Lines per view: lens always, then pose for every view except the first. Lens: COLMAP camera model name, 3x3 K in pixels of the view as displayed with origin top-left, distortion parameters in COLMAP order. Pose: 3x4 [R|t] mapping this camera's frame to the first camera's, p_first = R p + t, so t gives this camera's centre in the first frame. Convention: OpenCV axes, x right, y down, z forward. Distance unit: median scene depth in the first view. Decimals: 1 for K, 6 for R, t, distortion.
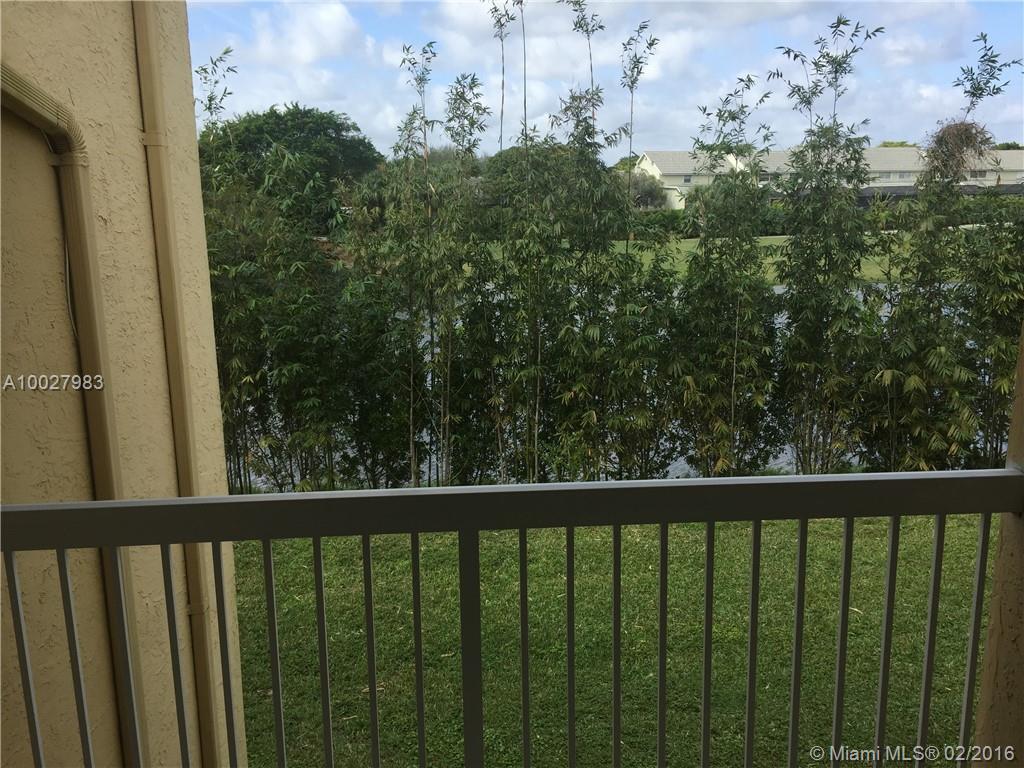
lens RADIAL K [[875.1, 0, 512.0], [0, 875.1, 384.0], [0, 0, 1]] dist [0.071992, -0.093843]
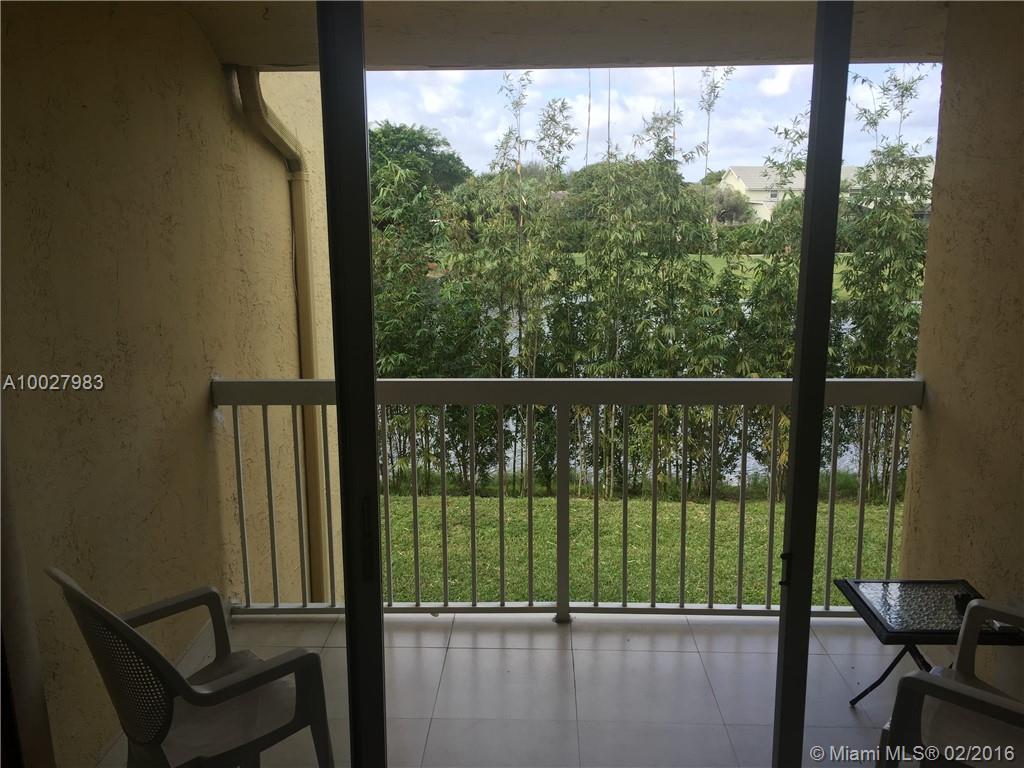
lens RADIAL K [[927.5, 0, 516.3], [0, 927.5, 382.7], [0, 0, 1]] dist [0.075307, -0.143673]
pose [[0.996514, 0.023555, -0.080030, -0.000819], [-0.025831, 0.999287, -0.027535, 0.039220], [0.079325, 0.029506, 0.996412, -0.161887]]
